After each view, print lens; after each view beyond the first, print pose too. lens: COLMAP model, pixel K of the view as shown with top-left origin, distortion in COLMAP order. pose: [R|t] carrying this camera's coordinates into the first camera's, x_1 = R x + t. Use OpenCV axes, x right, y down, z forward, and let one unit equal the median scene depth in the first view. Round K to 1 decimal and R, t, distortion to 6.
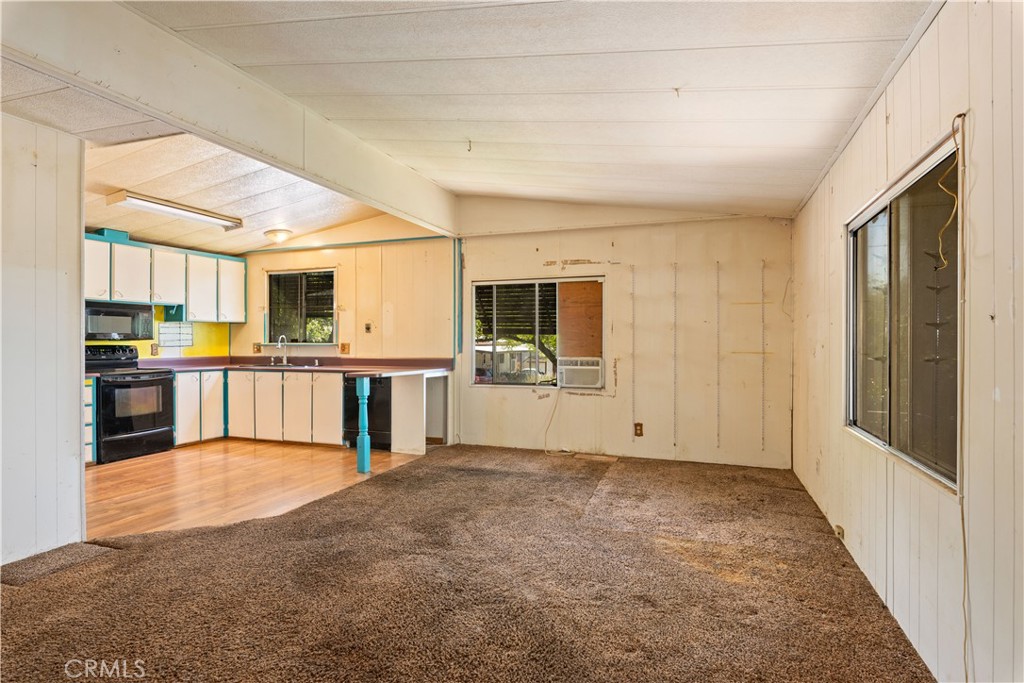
lens RADIAL K [[539.2, 0, 517.5], [0, 539.2, 338.4], [0, 0, 1]] dist [0.004426, -0.001956]
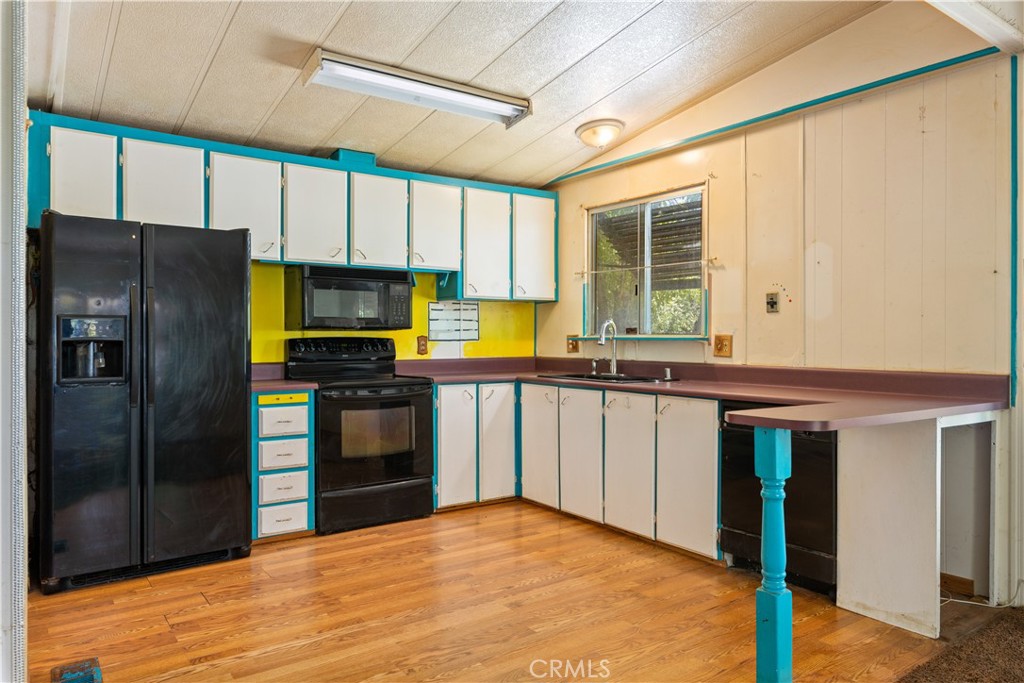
lens RADIAL K [[676.3, 0, 532.0], [0, 676.3, 339.9], [0, 0, 1]] dist [-0.009728, 0.003432]
pose [[0.834245, 0.005008, -0.551371, -0.139440], [-0.000035, 0.999959, 0.009030, 0.007964], [0.551394, -0.007514, 0.834211, 0.432999]]
